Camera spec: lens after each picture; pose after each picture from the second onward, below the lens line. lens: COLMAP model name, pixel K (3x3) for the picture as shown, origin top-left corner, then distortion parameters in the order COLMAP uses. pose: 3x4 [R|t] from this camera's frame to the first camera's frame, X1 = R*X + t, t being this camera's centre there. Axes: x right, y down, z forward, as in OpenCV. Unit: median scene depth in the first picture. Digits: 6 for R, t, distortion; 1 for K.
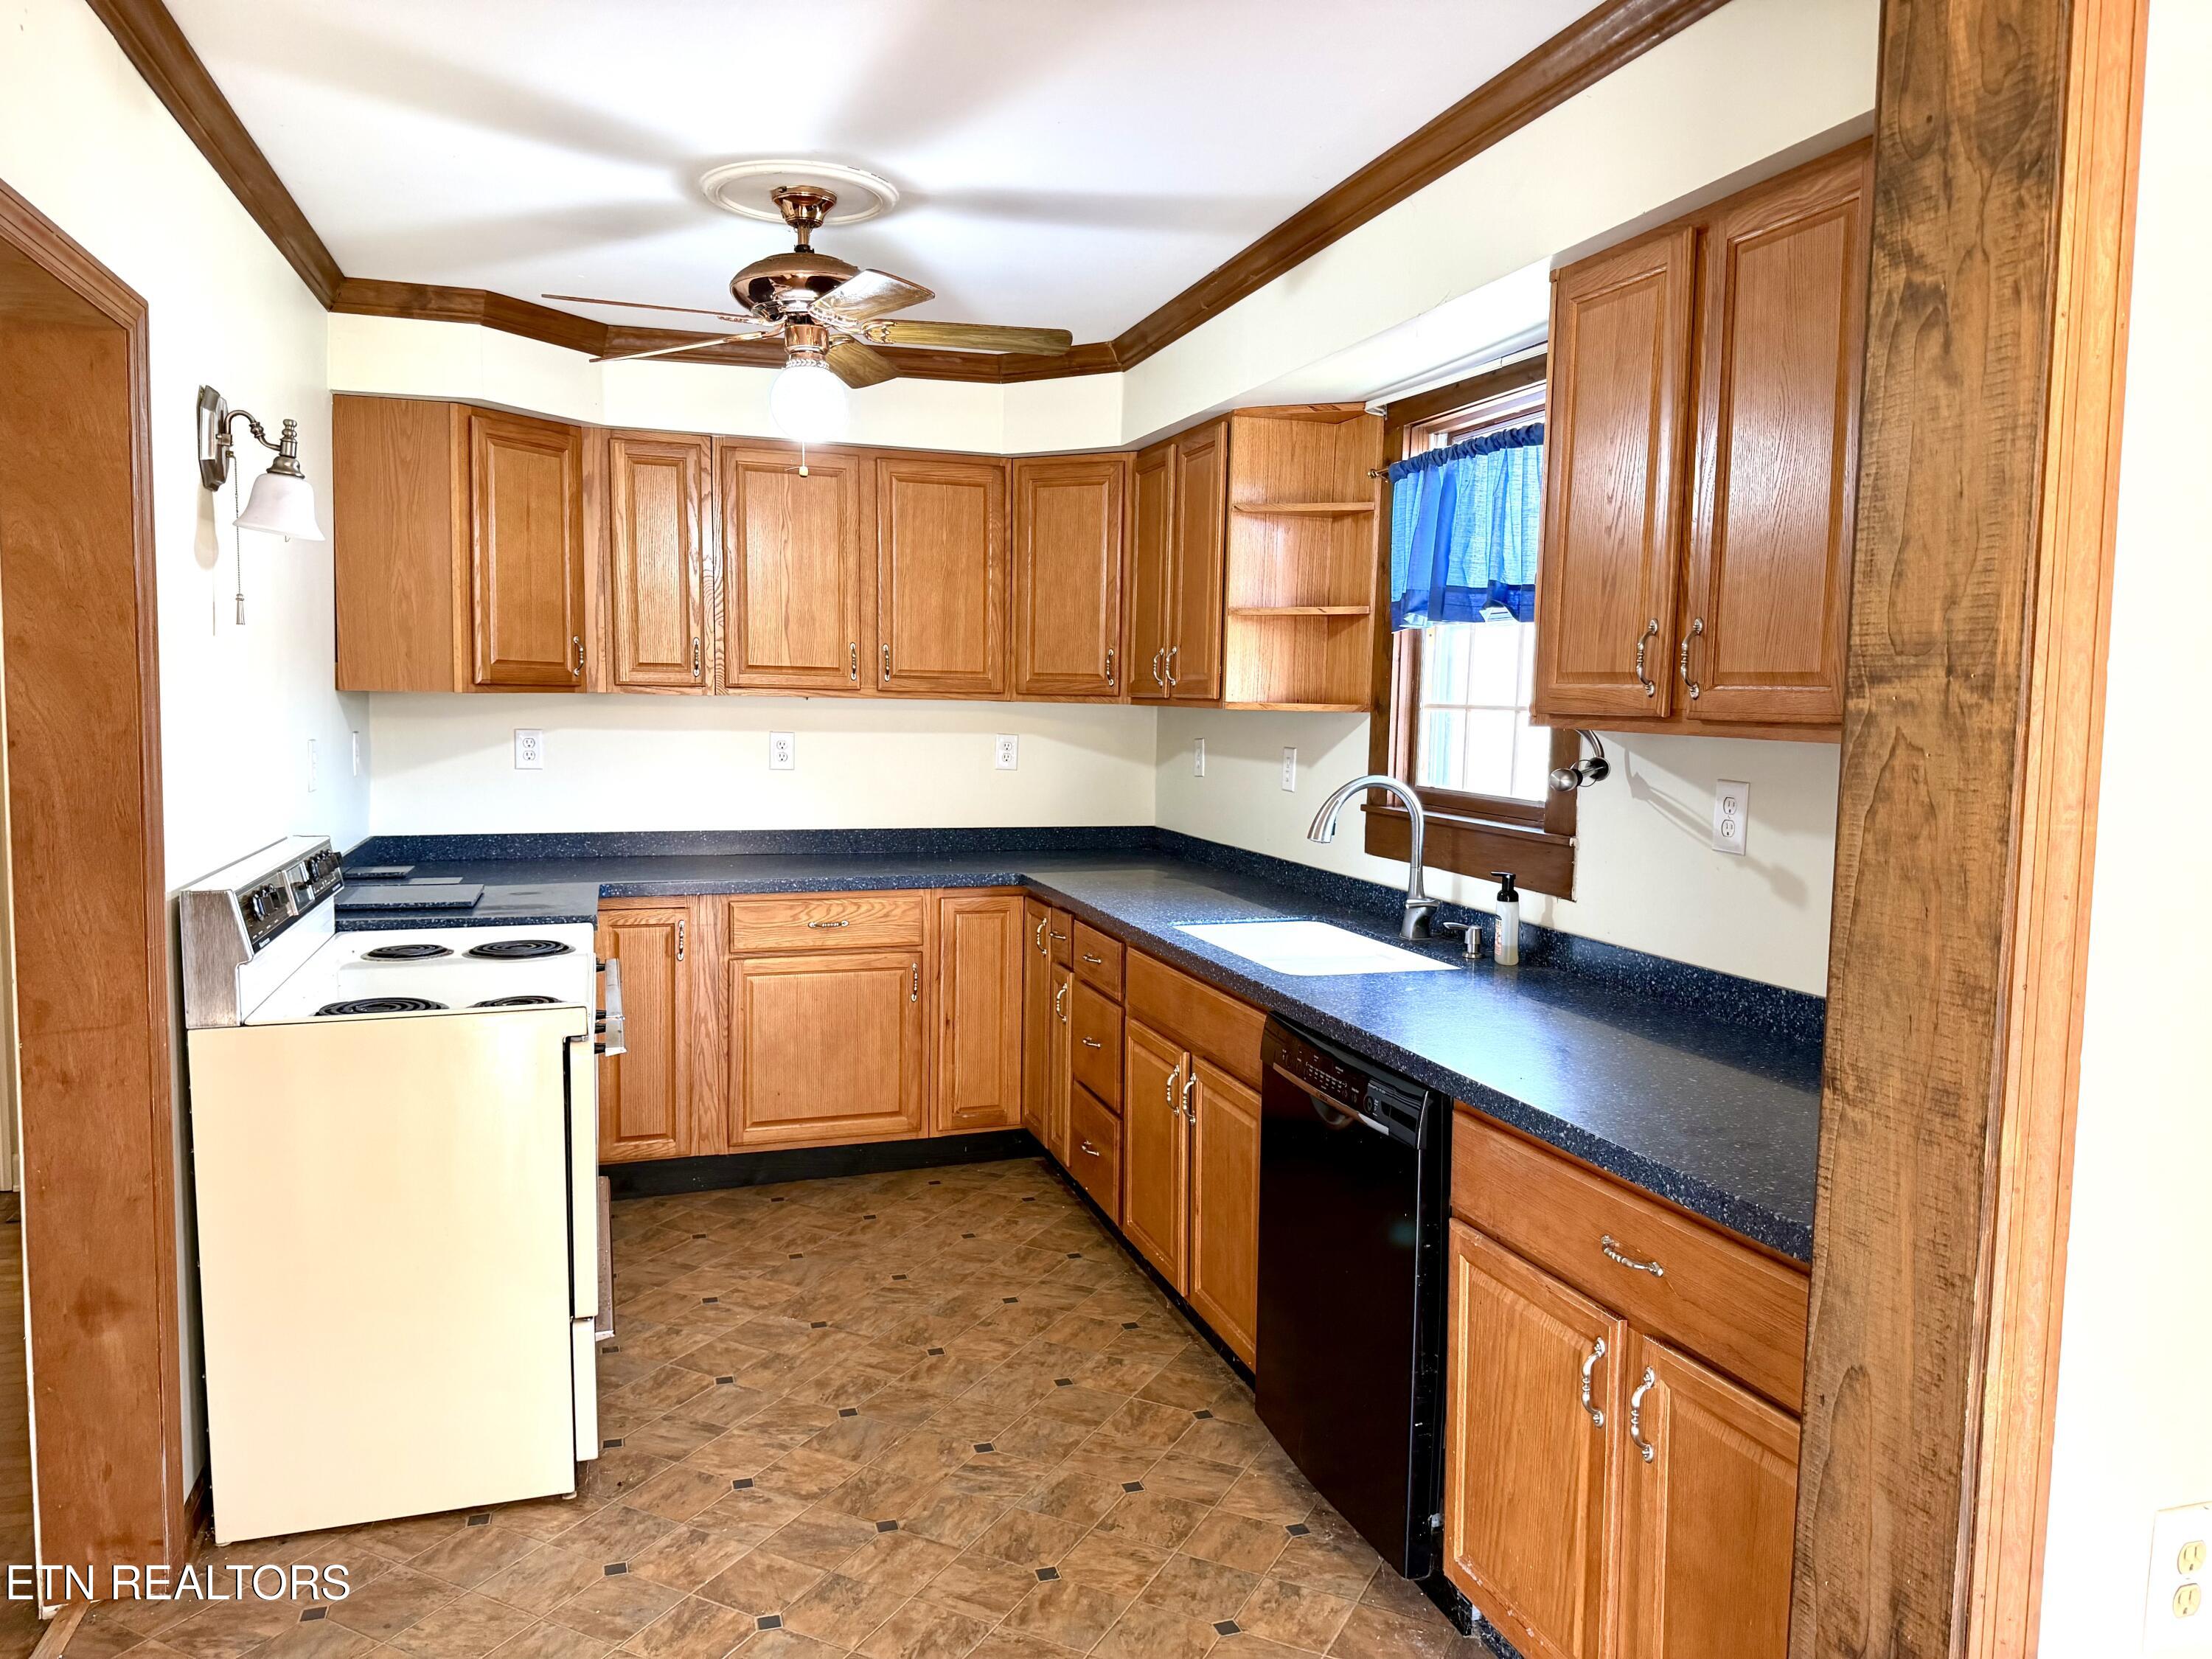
lens RADIAL K [[1549.3, 0, 1106.0], [0, 1549.3, 829.5], [0, 0, 1]] dist [0.001832, 0.005811]
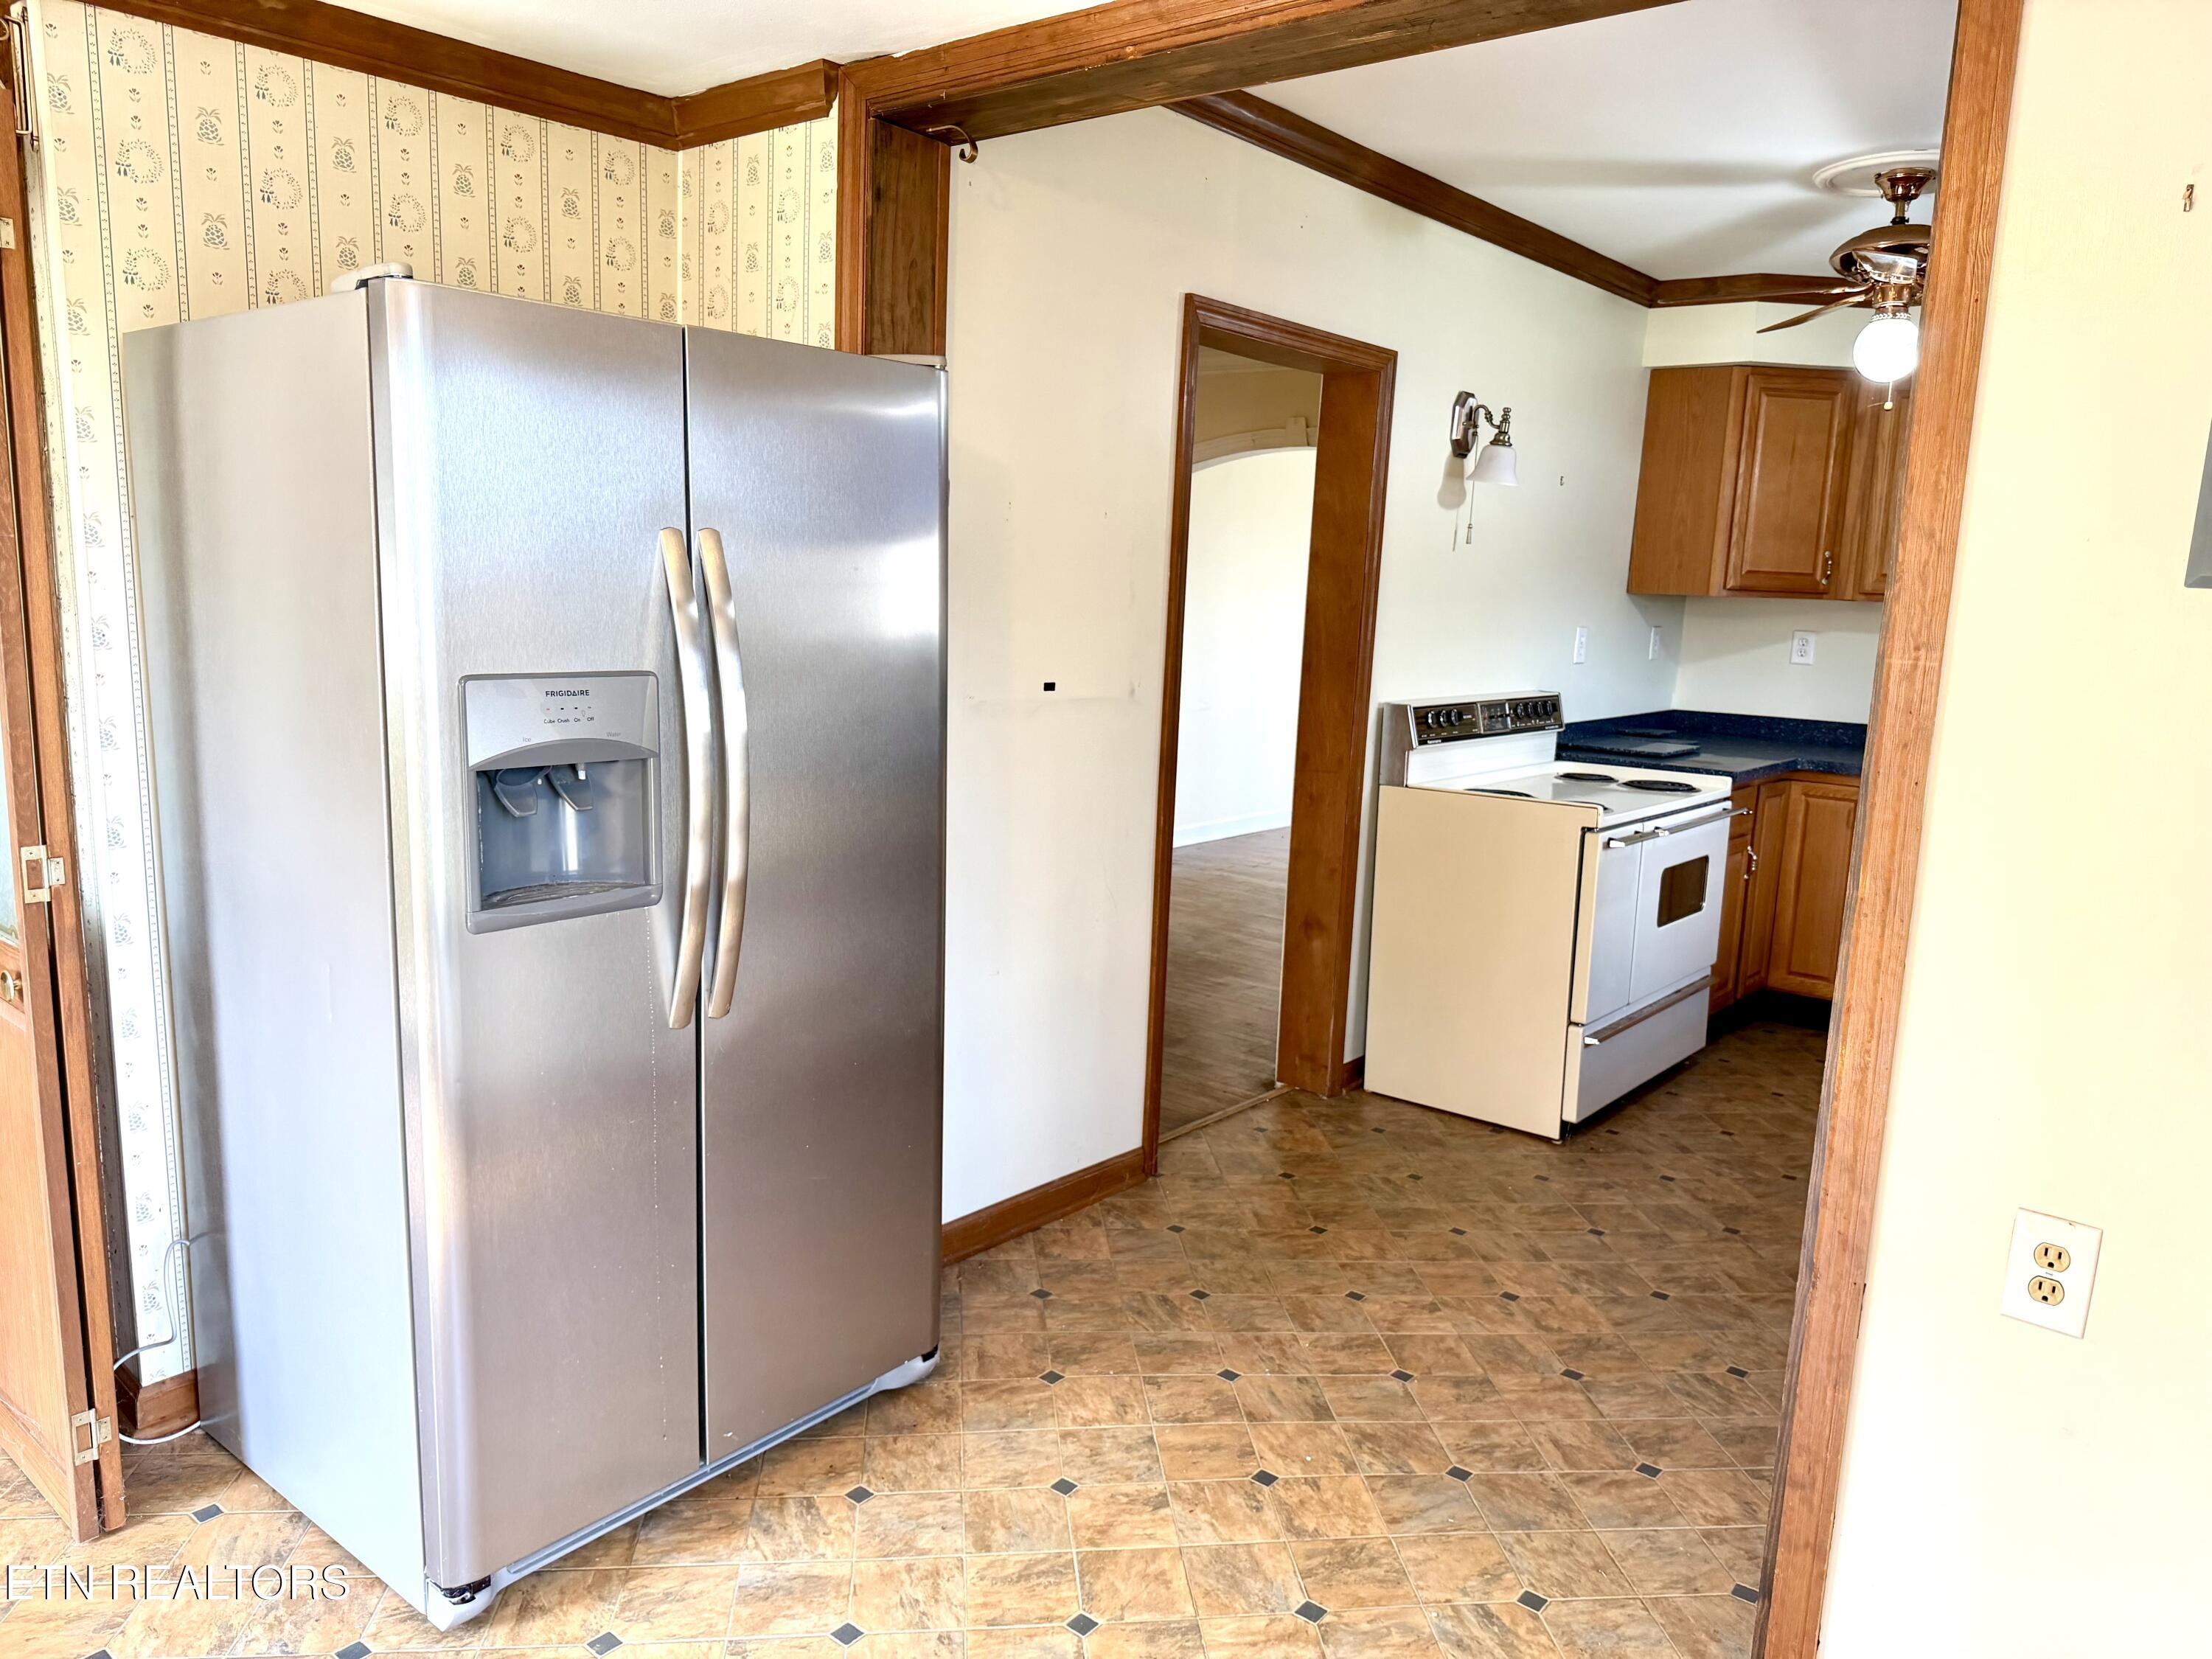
lens RADIAL K [[1554.1, 0, 1106.0], [0, 1554.1, 829.5], [0, 0, 1]] dist [0.001126, -0.096988]
pose [[0.533673, 0.133974, -0.835012, 0.522397], [-0.095445, 0.990605, 0.097937, 0.031543], [0.840288, 0.027432, 0.541446, -0.131856]]
